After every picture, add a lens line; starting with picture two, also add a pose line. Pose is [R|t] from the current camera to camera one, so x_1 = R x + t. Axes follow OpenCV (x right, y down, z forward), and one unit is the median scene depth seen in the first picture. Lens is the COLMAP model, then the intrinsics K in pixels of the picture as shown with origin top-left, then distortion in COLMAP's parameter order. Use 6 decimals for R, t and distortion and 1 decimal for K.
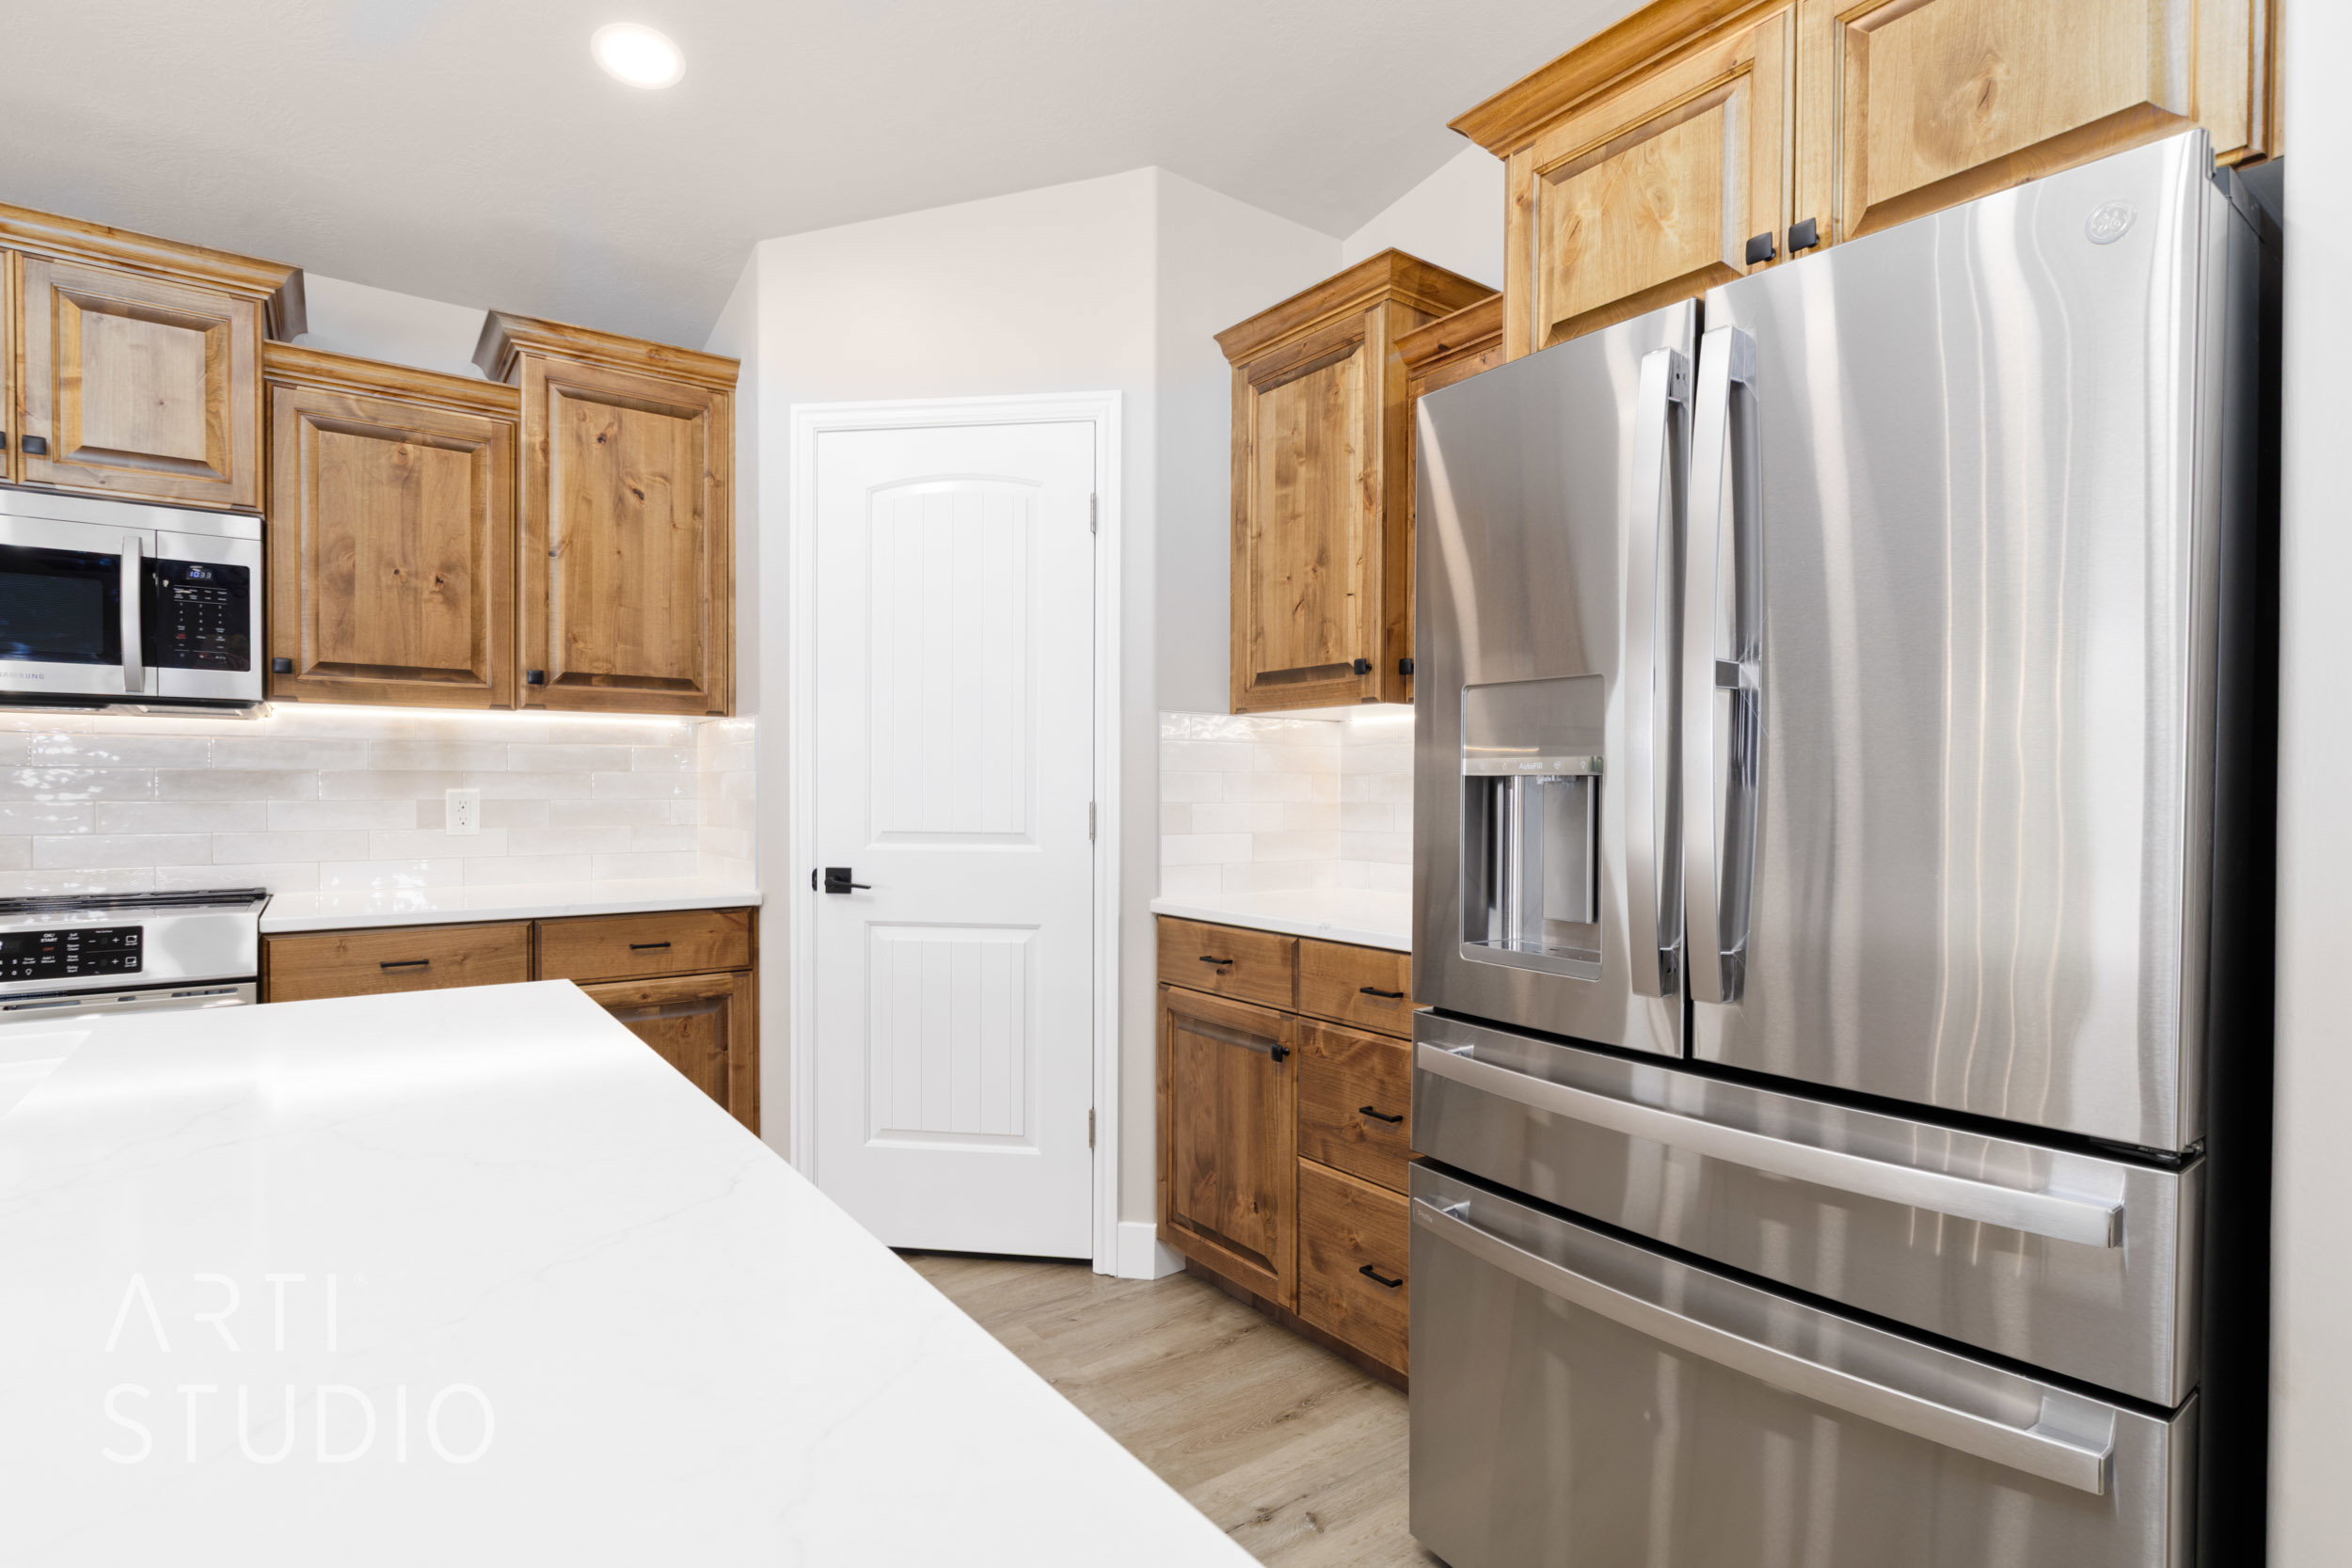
lens RADIAL K [[1152.0, 0, 1190.8], [0, 1152.0, 803.8], [0, 0, 1]] dist [-0.000486, -0.000158]
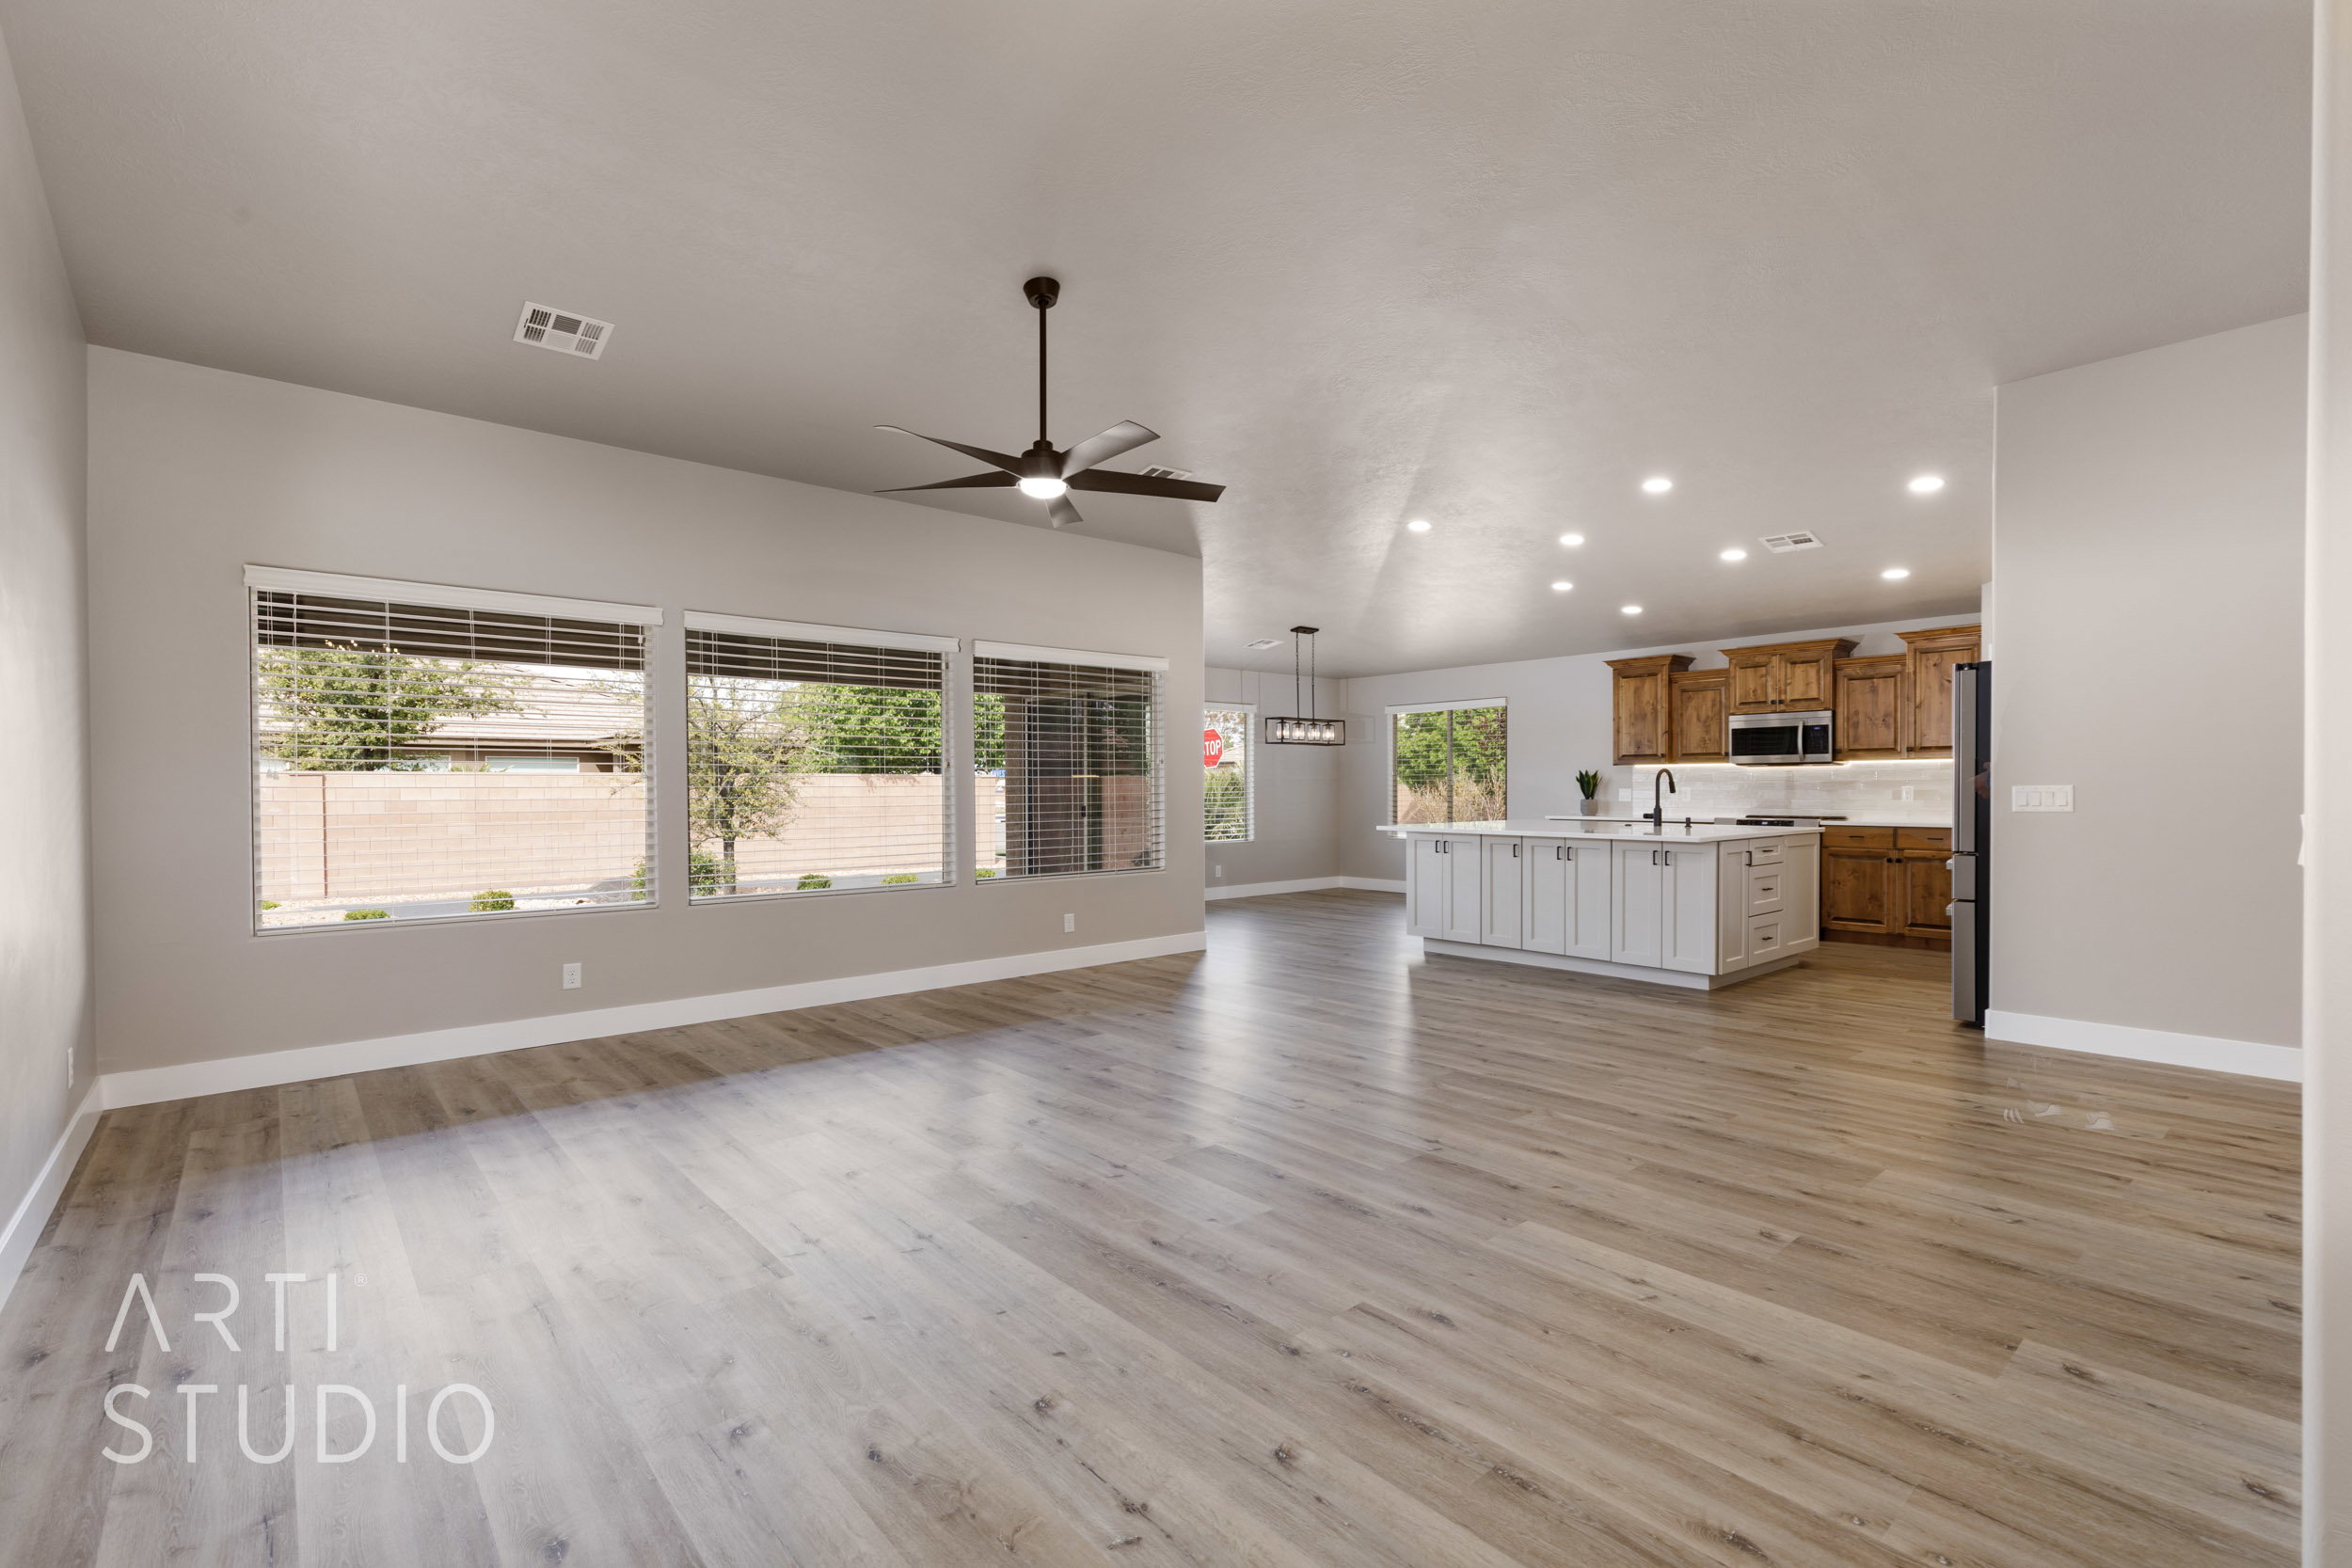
lens RADIAL K [[1049.6, 0, 1196.9], [0, 1049.6, 789.7], [0, 0, 1]] dist [0.008228, -0.002334]
pose [[0.084531, -0.003438, -0.996415, 2.156222], [-0.009374, 0.999947, -0.004246, 0.027370], [0.996377, 0.009699, 0.084494, -1.164860]]
